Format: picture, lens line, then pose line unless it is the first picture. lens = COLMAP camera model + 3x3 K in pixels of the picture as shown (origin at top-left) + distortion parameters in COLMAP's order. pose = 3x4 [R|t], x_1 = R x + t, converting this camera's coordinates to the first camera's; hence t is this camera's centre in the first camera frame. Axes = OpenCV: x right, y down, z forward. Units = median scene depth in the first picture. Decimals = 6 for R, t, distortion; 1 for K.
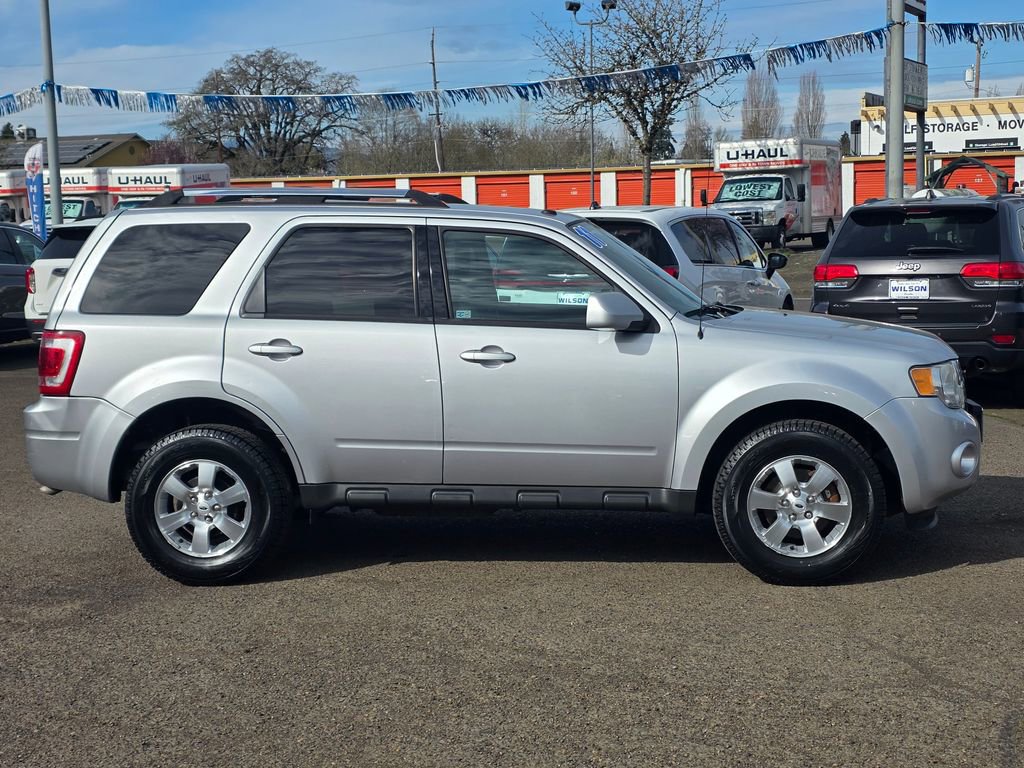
lens RADIAL K [[1576.5, 0, 546.9], [0, 1576.5, 358.5], [0, 0, 1]] dist [0.219241, -0.782293]
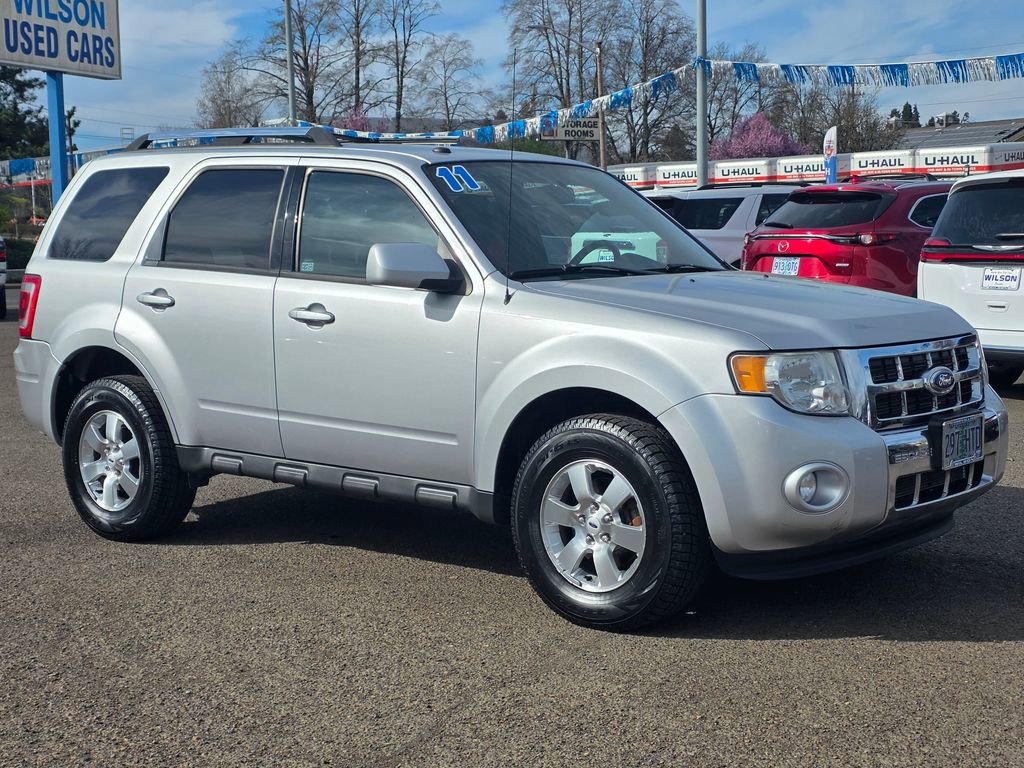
lens RADIAL K [[1568.8, 0, 522.5], [0, 1568.8, 407.5], [0, 0, 1]] dist [0.210107, -0.728648]
pose [[0.826226, 0.072026, -0.558715, 0.531904], [-0.050728, 0.997276, 0.053545, -0.003170], [0.561050, -0.015898, 0.827630, 0.336957]]
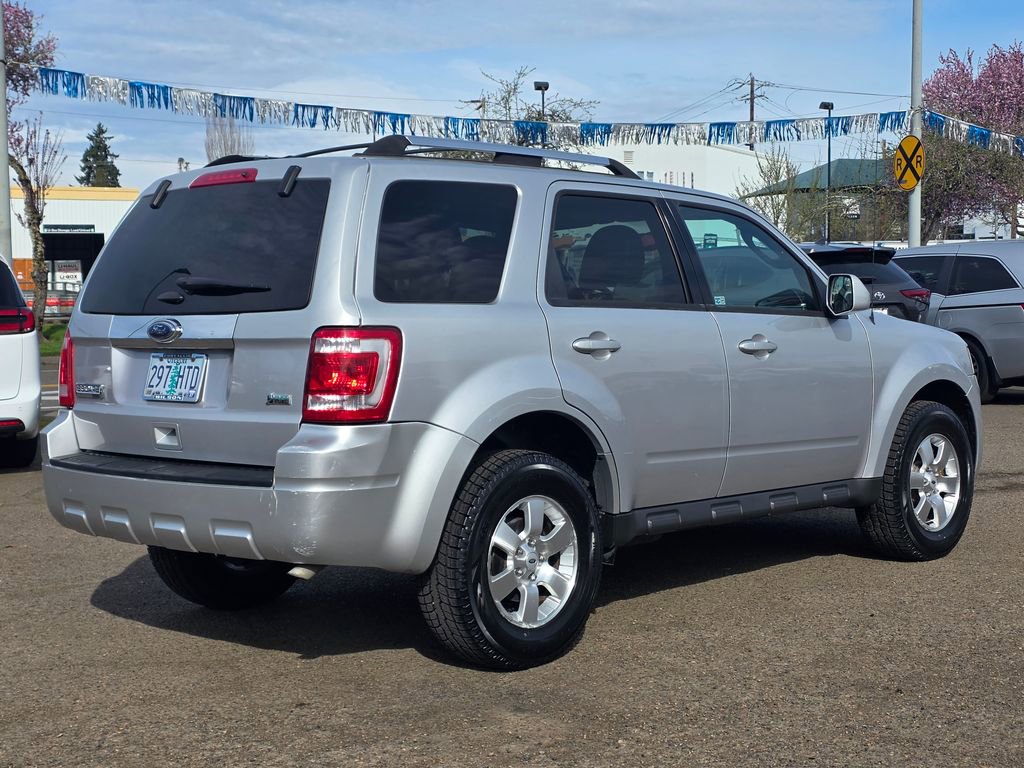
lens RADIAL K [[1568.8, 0, 522.5], [0, 1568.8, 407.5], [0, 0, 1]] dist [0.210107, -0.728648]
pose [[0.618278, -0.048930, 0.784435, -0.790672], [0.079184, 0.996860, -0.000231, 0.022113], [-0.781960, 0.062257, 0.620211, 0.542082]]
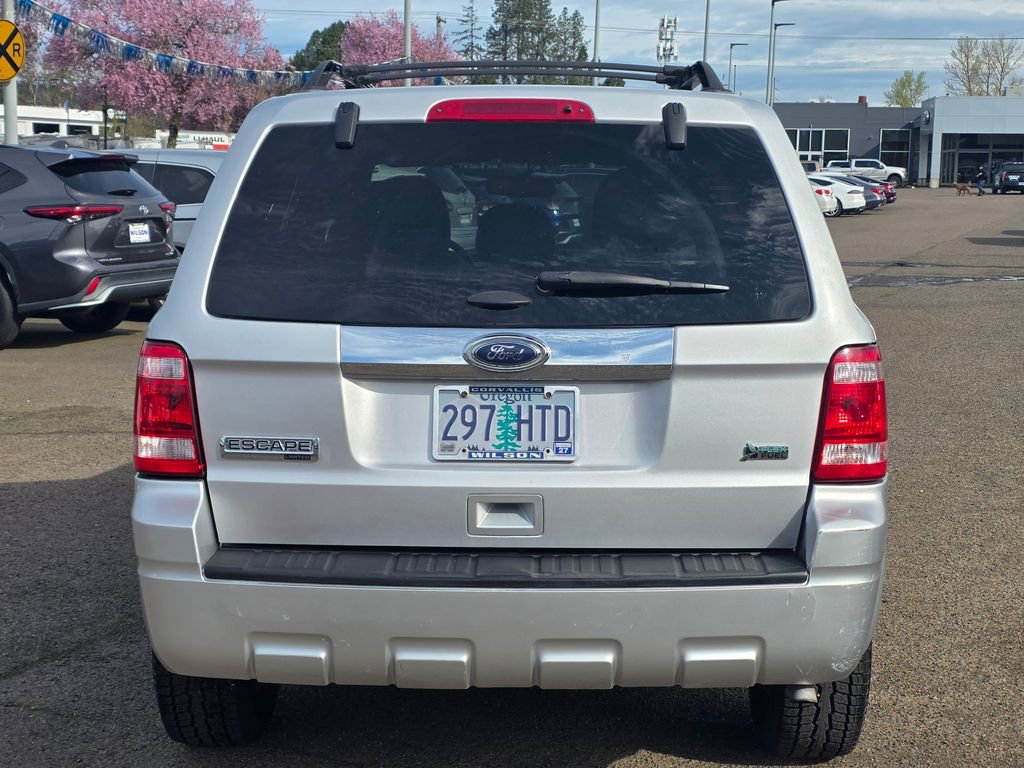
lens RADIAL K [[1568.8, 0, 522.5], [0, 1568.8, 407.5], [0, 0, 1]] dist [0.210107, -0.728648]
pose [[-0.082770, -0.129863, 0.988071, -0.776318], [0.087943, 0.986653, 0.137044, -0.072608], [-0.992681, 0.098237, -0.070244, 1.147069]]
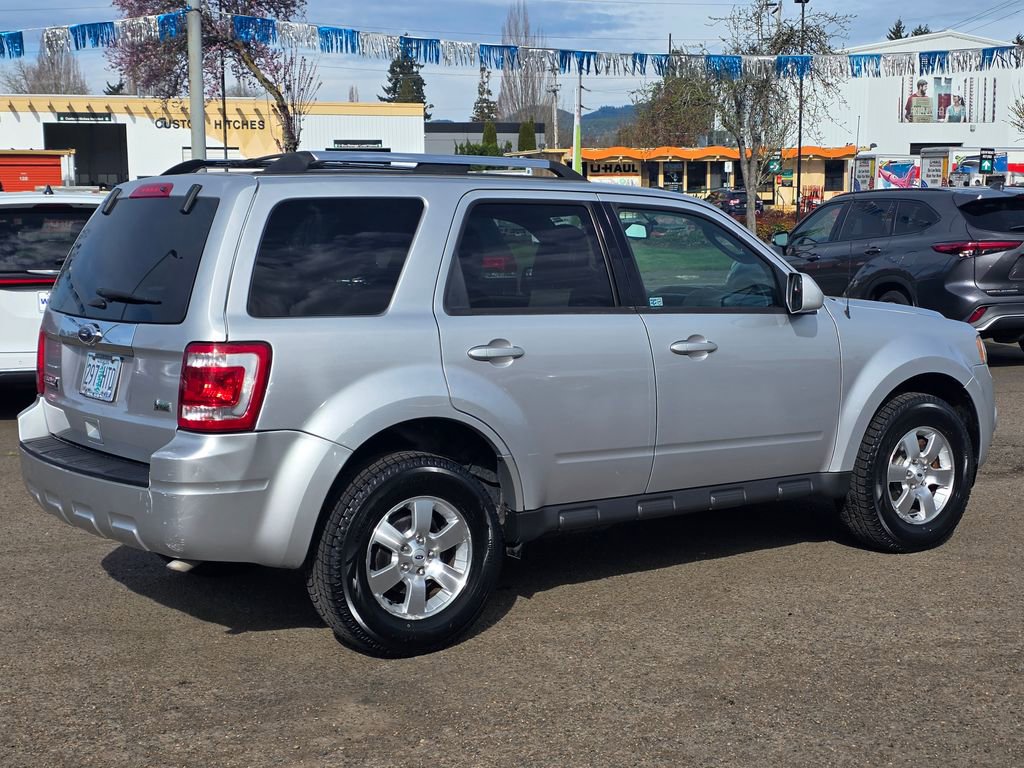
lens RADIAL K [[1564.0, 0, 538.2], [0, 1564.0, 425.9], [0, 0, 1]] dist [0.248901, -1.000169]
pose [[0.750089, -0.082015, 0.656232, -0.677823], [0.059002, 0.996623, 0.057116, -0.012398], [-0.658700, -0.004123, 0.752395, 0.372396]]
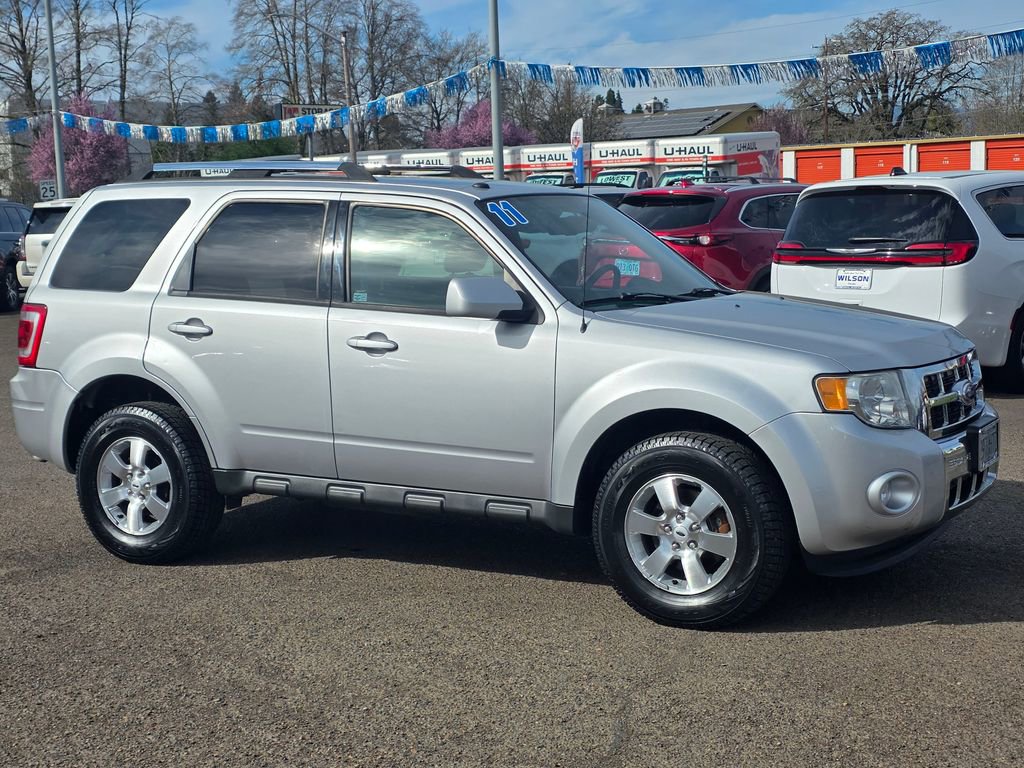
lens RADIAL K [[1569.8, 0, 512.0], [0, 1569.8, 384.0], [0, 0, 1]] dist [0.215590, -0.764142]
pose [[0.912275, 0.045207, -0.407075, 0.399573], [-0.030239, 0.998612, 0.043131, -0.019511], [0.408460, -0.027038, 0.912376, 0.191677]]
